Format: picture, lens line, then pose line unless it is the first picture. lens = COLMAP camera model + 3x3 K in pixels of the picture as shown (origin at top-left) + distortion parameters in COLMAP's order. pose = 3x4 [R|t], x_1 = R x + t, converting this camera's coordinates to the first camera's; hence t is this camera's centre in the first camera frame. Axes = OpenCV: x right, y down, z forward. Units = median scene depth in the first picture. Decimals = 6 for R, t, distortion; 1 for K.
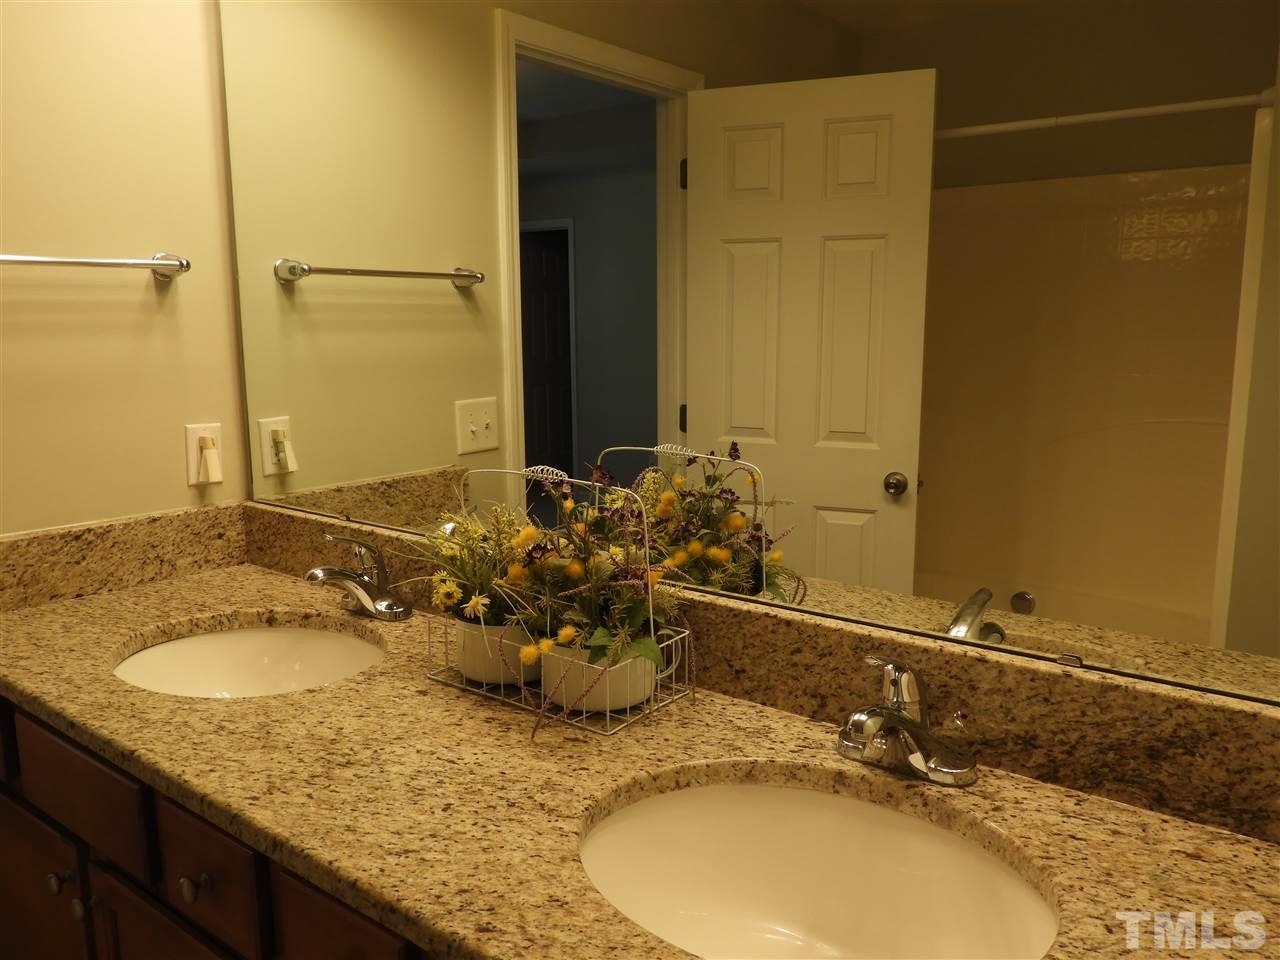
lens RADIAL K [[994.6, 0, 640.8], [0, 994.6, 475.1], [0, 0, 1]] dist [-0.001979, -0.005072]
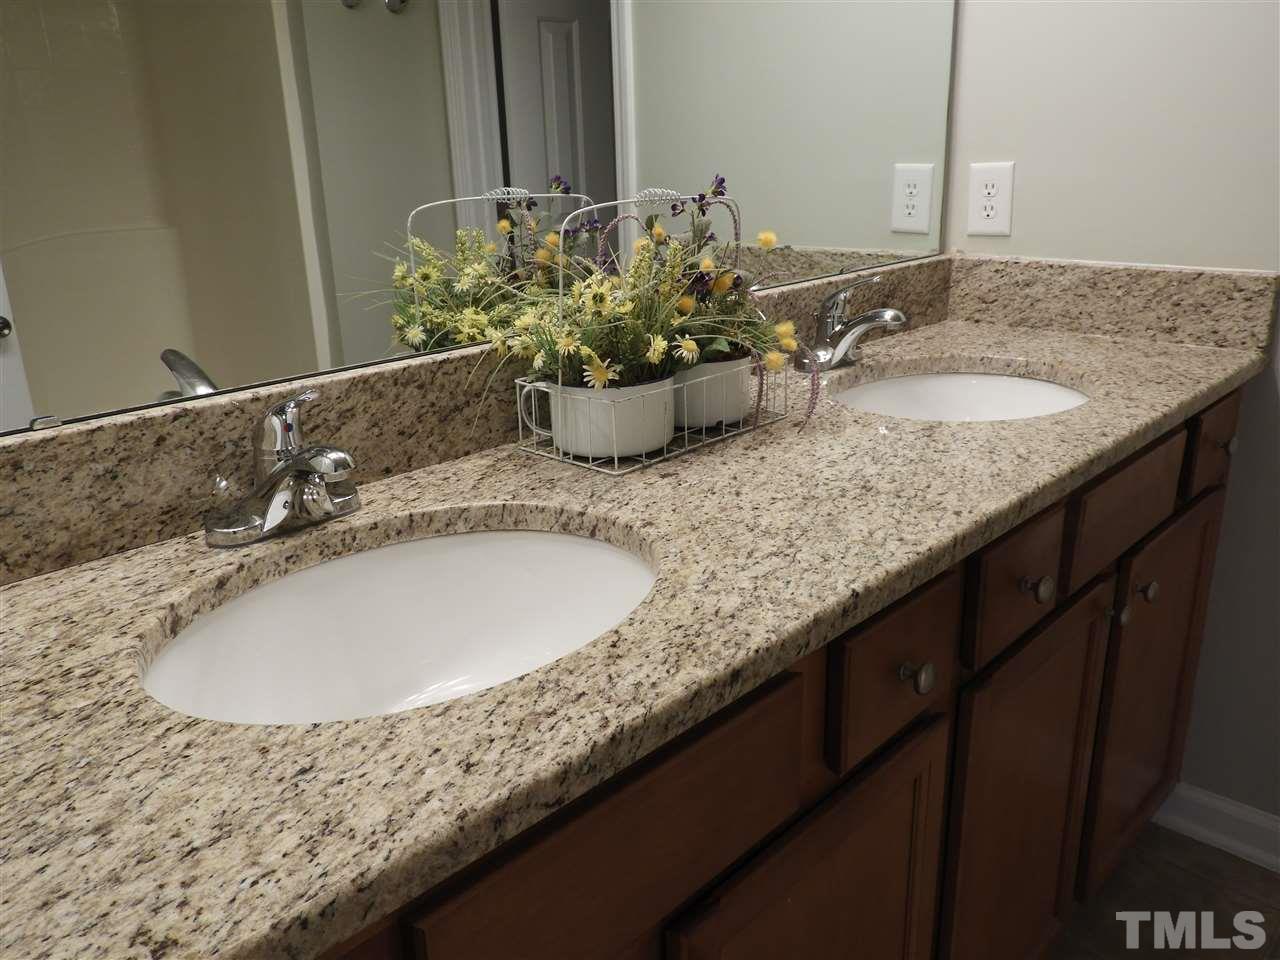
lens RADIAL K [[994.6, 0, 633.0], [0, 994.6, 482.3], [0, 0, 1]] dist [-0.001979, -0.005072]
pose [[0.105094, -0.316079, 0.942894, -1.107025], [0.184429, 0.937891, 0.293846, -0.030951], [-0.977211, 0.143016, 0.156861, 0.976461]]
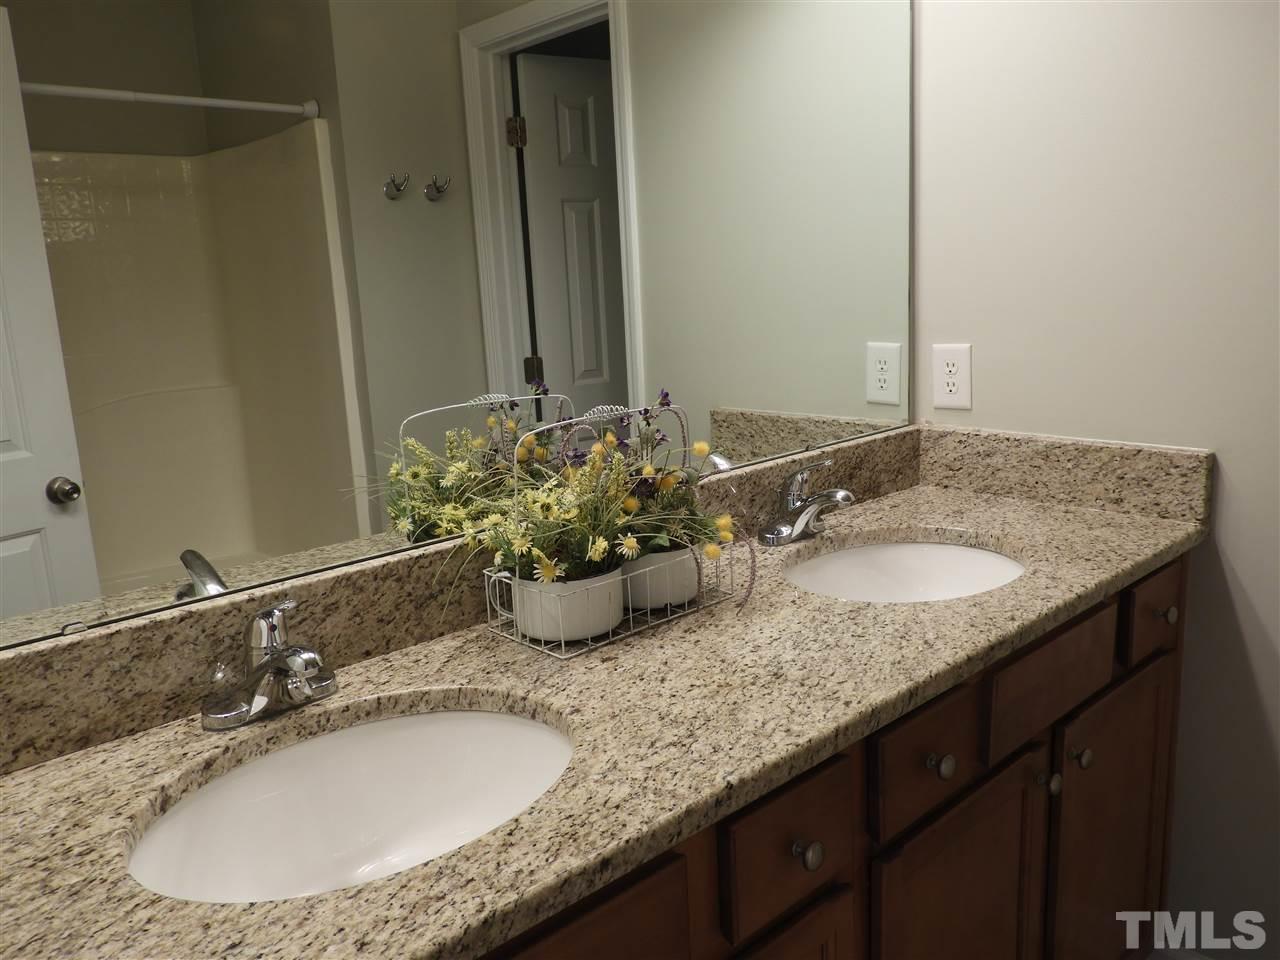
lens RADIAL K [[994.6, 0, 633.8], [0, 994.6, 484.4], [0, 0, 1]] dist [-0.001979, -0.005072]
pose [[0.165347, -0.211115, 0.963375, -1.197766], [0.202193, 0.963328, 0.176402, -0.116815], [-0.965287, 0.165620, 0.201969, 0.821668]]
